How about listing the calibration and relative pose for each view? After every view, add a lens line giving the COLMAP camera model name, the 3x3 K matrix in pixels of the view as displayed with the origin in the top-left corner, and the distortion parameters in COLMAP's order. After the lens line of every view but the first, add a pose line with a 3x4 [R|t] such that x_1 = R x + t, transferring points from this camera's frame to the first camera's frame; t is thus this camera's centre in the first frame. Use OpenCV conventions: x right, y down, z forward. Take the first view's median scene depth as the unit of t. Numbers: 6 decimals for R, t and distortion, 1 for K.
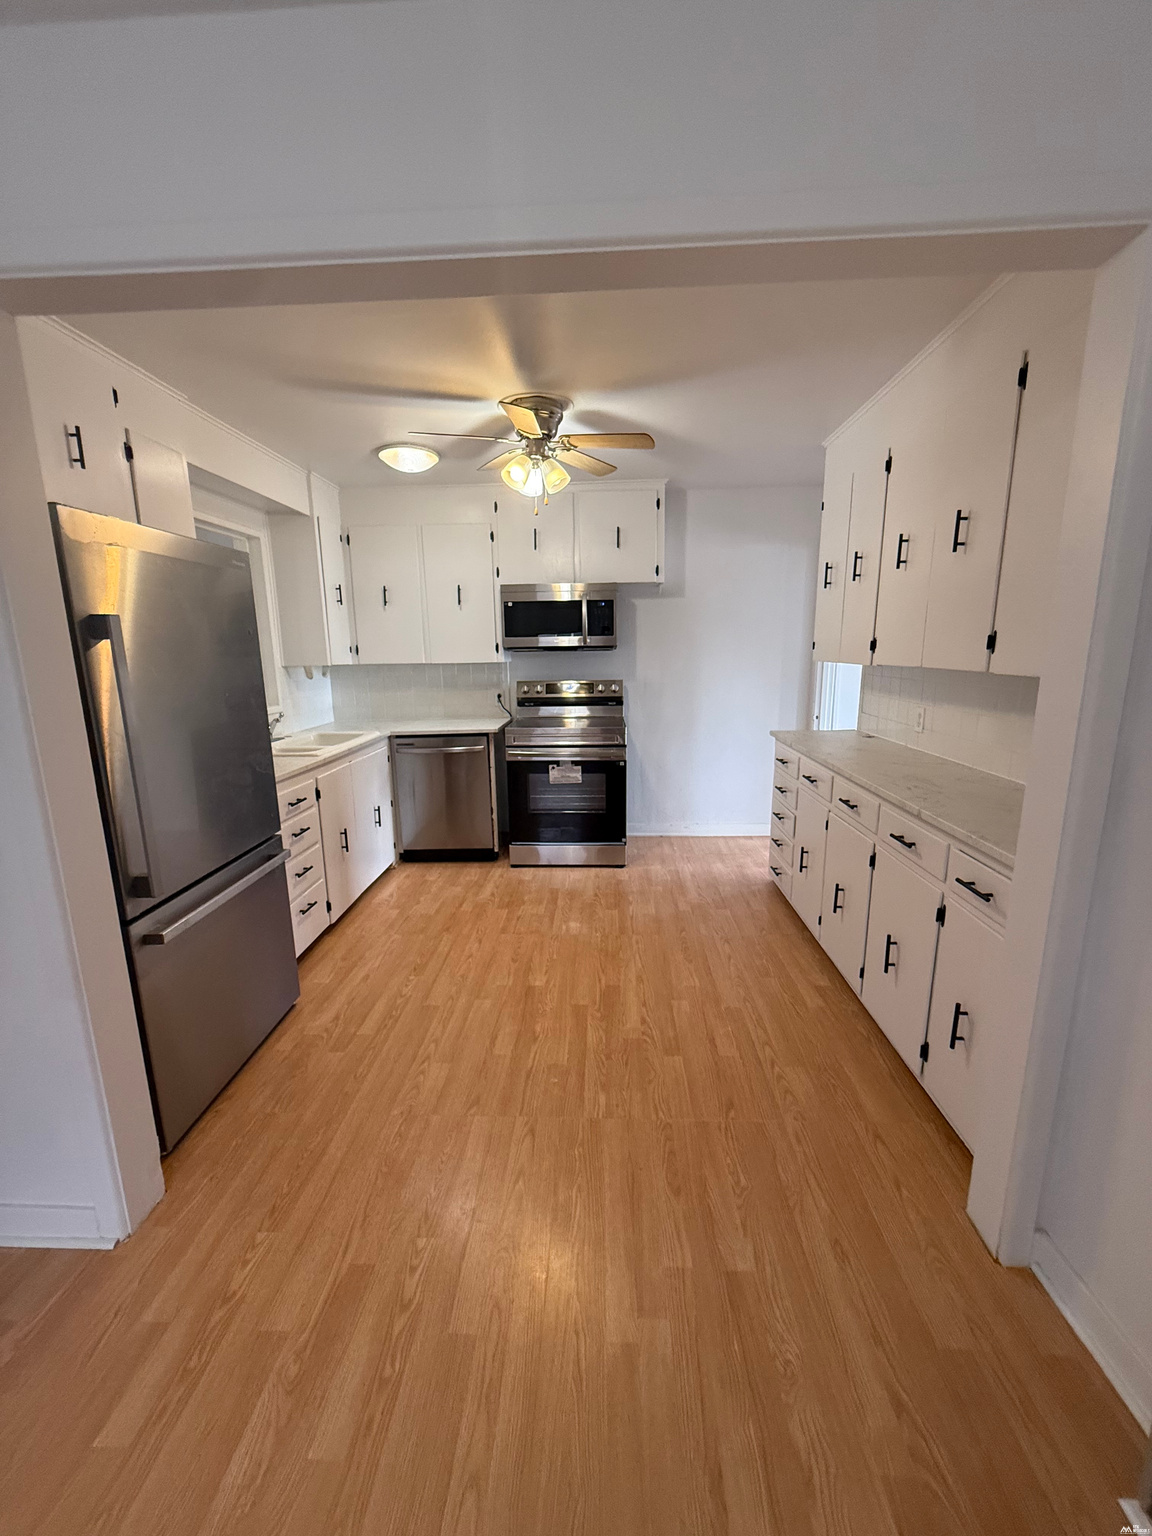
lens RADIAL K [[610.8, 0, 576.2], [0, 610.8, 766.9], [0, 0, 1]] dist [-0.002118, 0.000716]
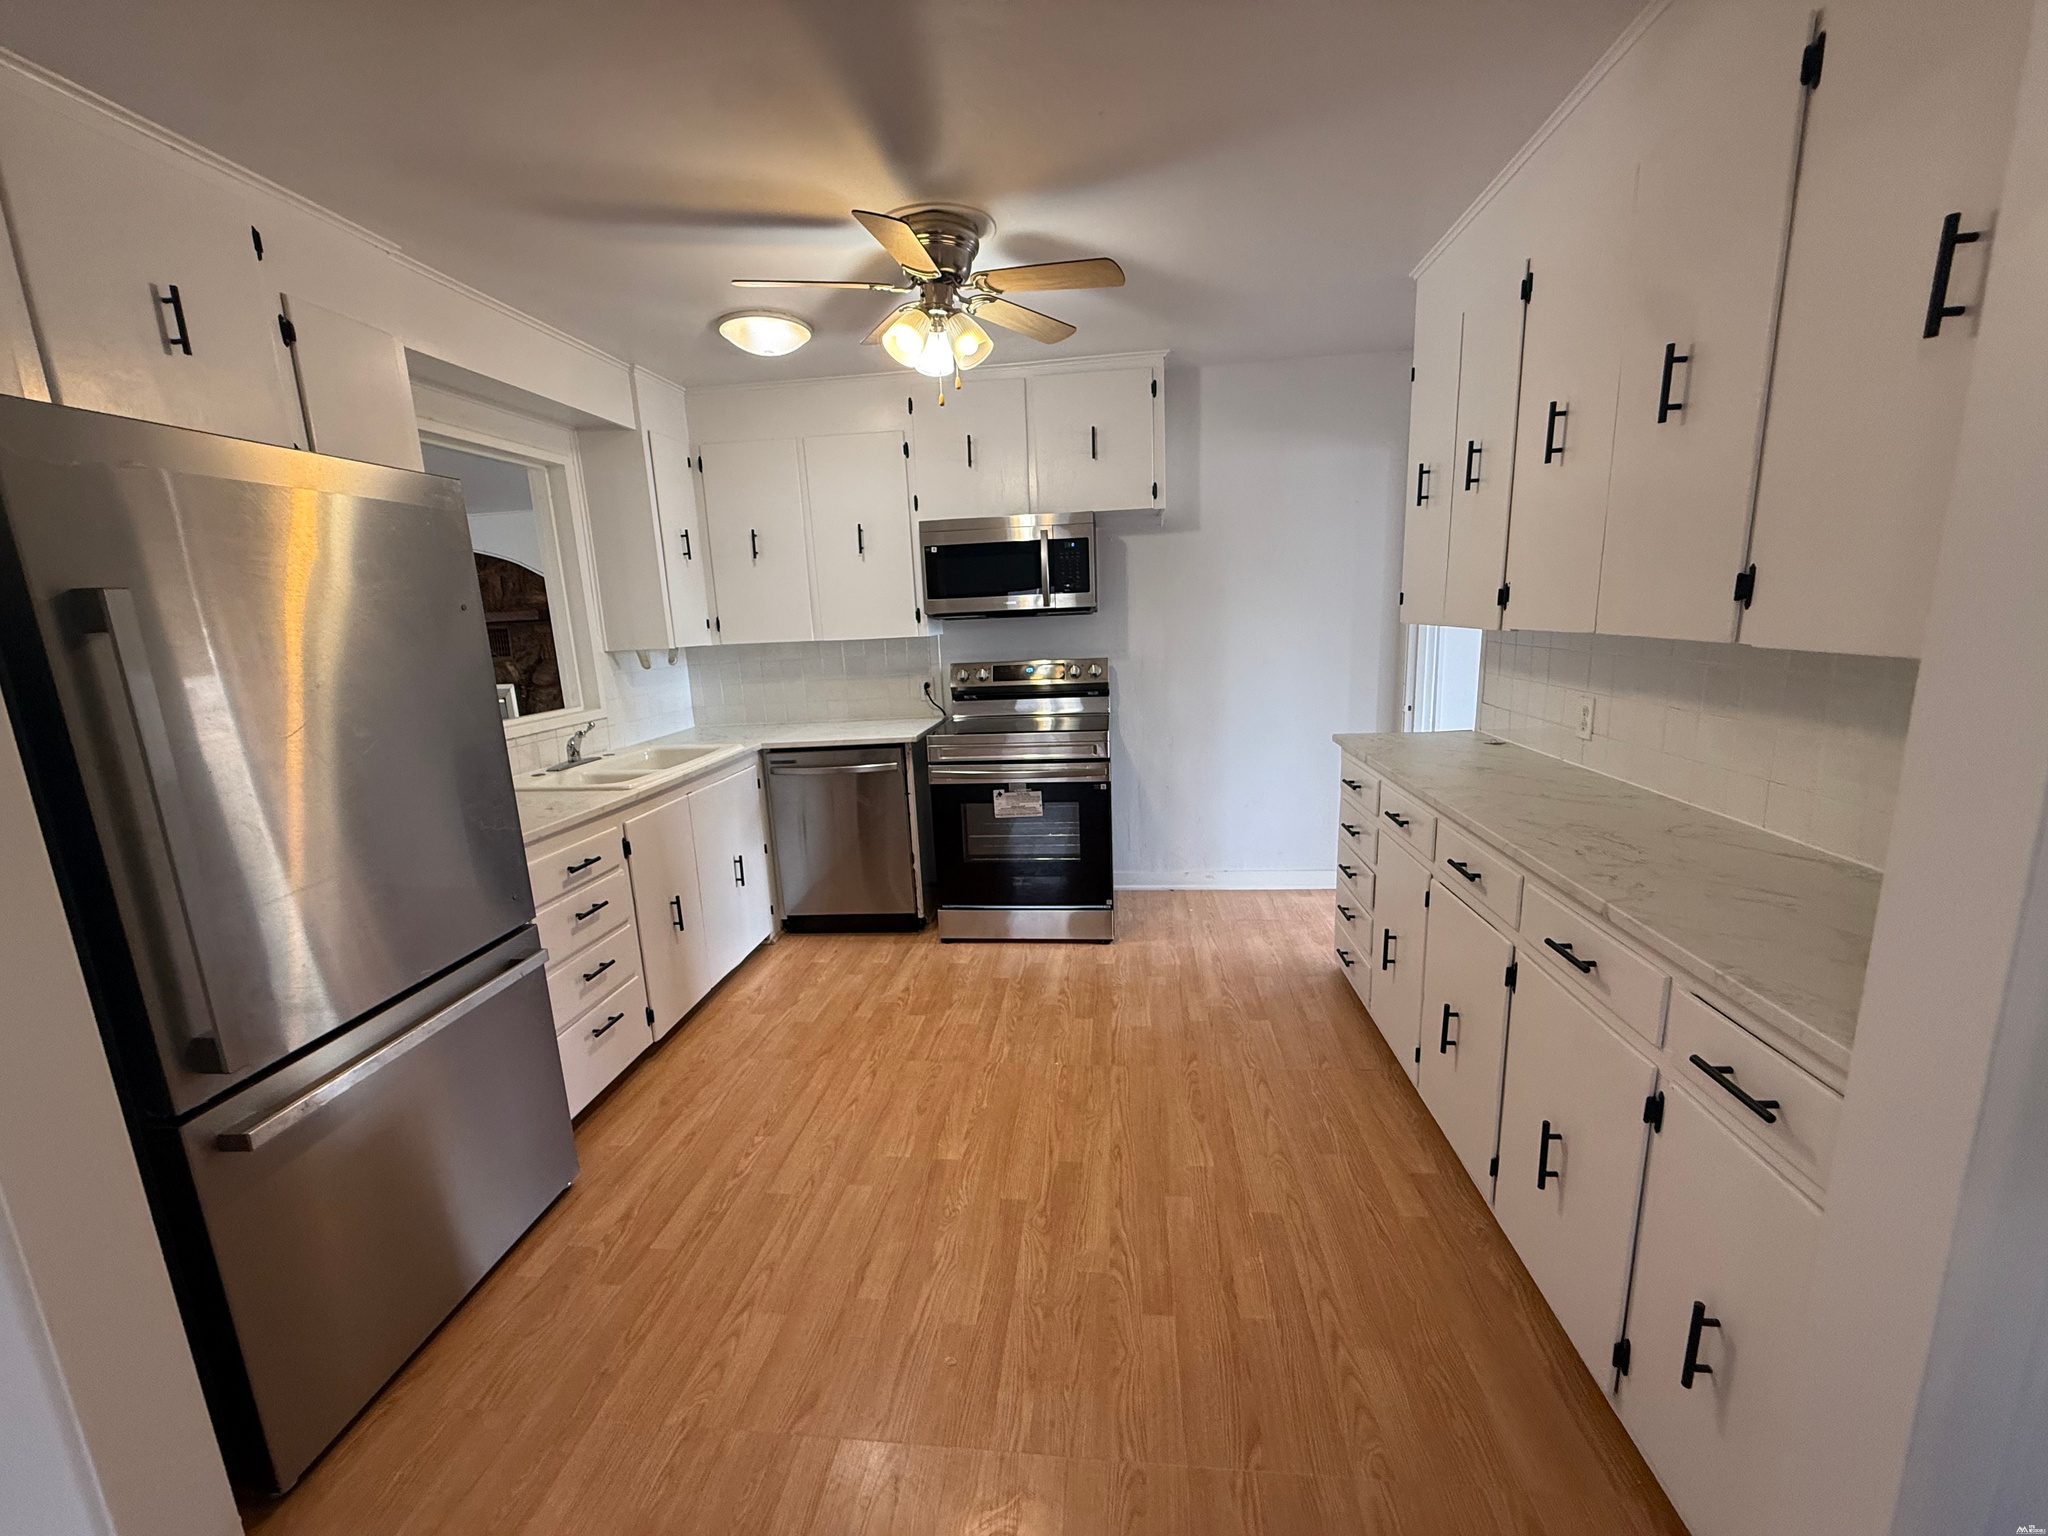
lens RADIAL K [[814.3, 0, 1019.8], [0, 814.3, 767.3], [0, 0, 1]] dist [-0.002118, 0.000716]
pose [[0.997107, -0.015067, -0.074506, 0.073075], [0.015104, 0.999886, -0.000060, -0.039992], [0.074498, -0.001065, 0.997221, 0.173506]]
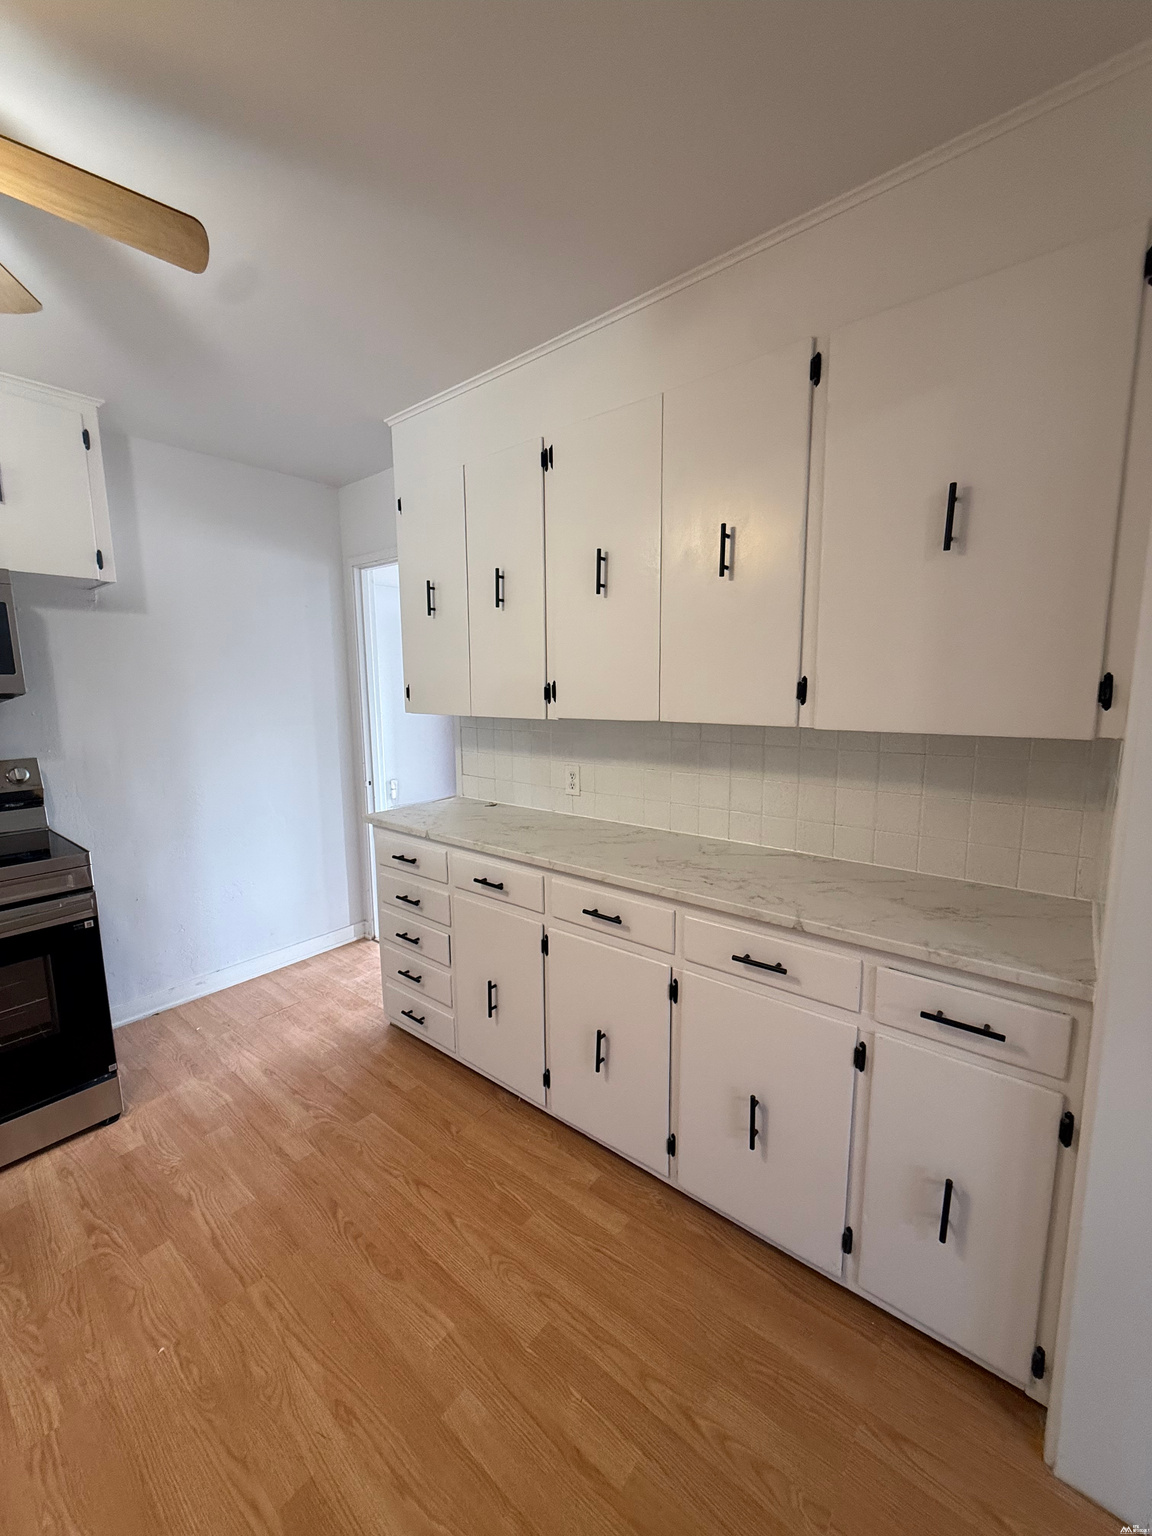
lens RADIAL K [[610.8, 0, 578.7], [0, 610.8, 769.8], [0, 0, 1]] dist [-0.002118, 0.000716]
pose [[0.598467, -0.107034, 0.793965, -0.100958], [0.157776, 0.987373, 0.014180, -0.108426], [-0.785458, 0.116783, 0.607798, 0.513982]]
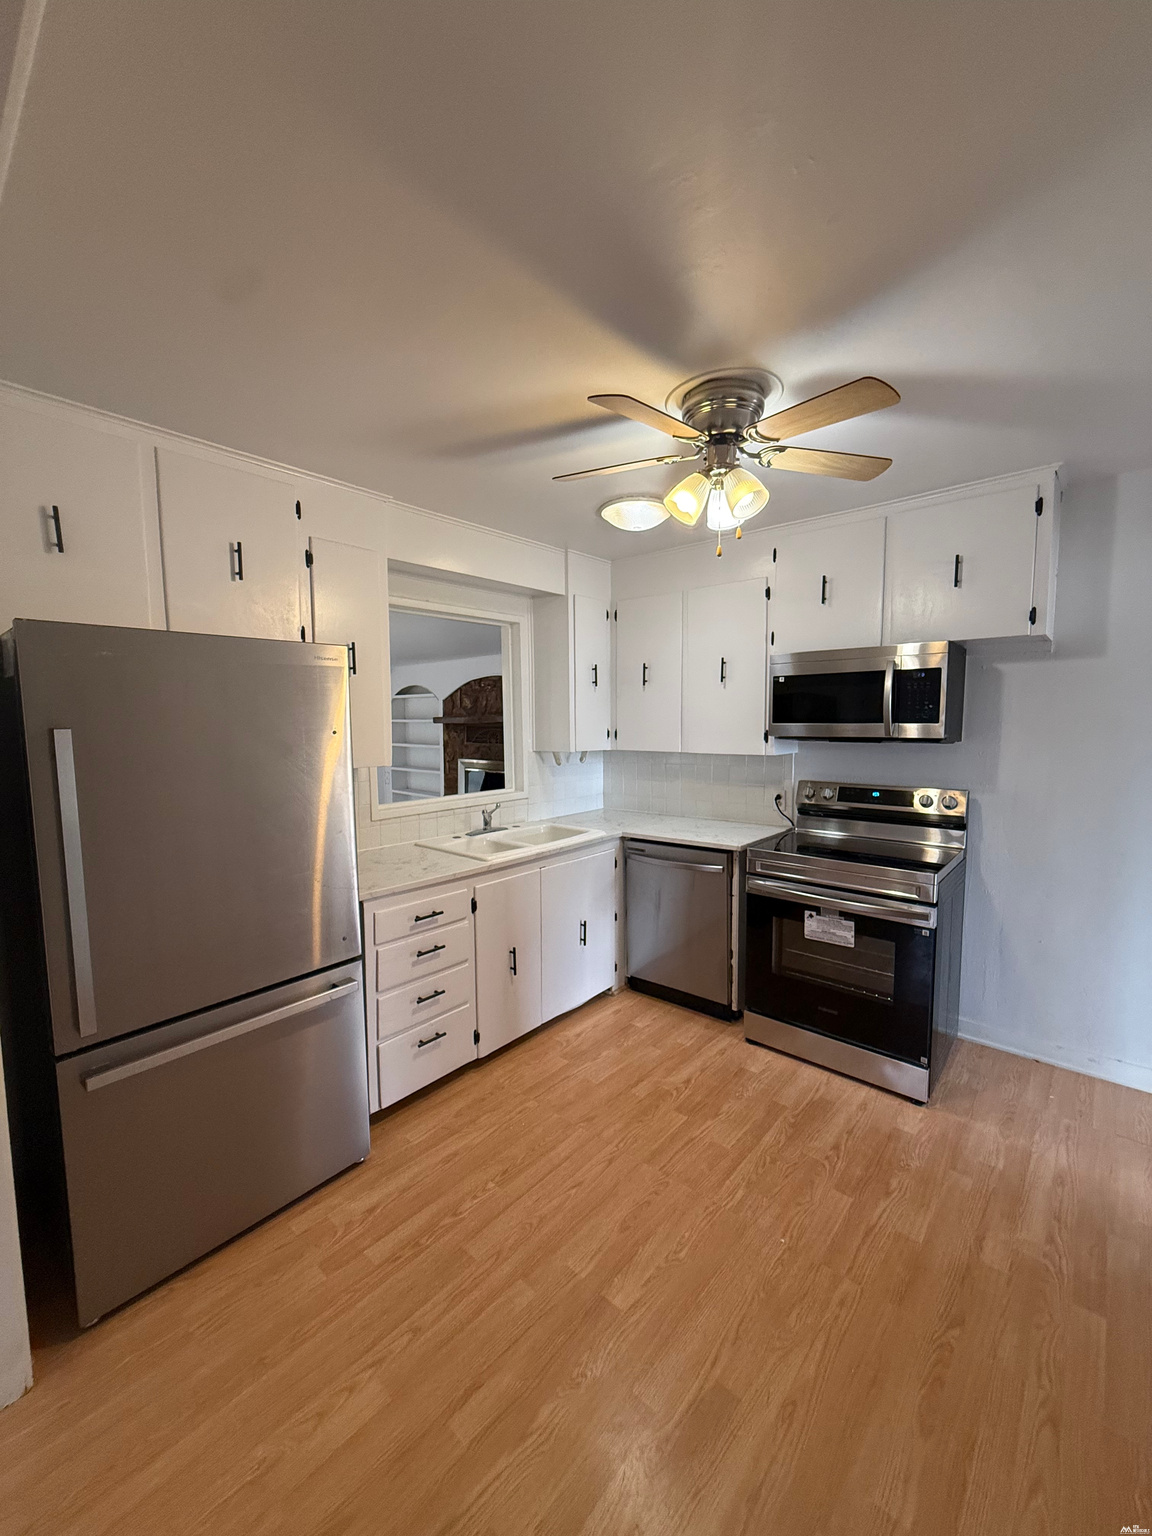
lens RADIAL K [[610.8, 0, 574.8], [0, 610.8, 769.3], [0, 0, 1]] dist [-0.002118, 0.000716]
pose [[0.780541, 0.060459, -0.622174, 0.244897], [-0.122064, 0.990893, -0.056845, -0.129209], [0.613071, 0.120315, 0.780813, 0.422391]]
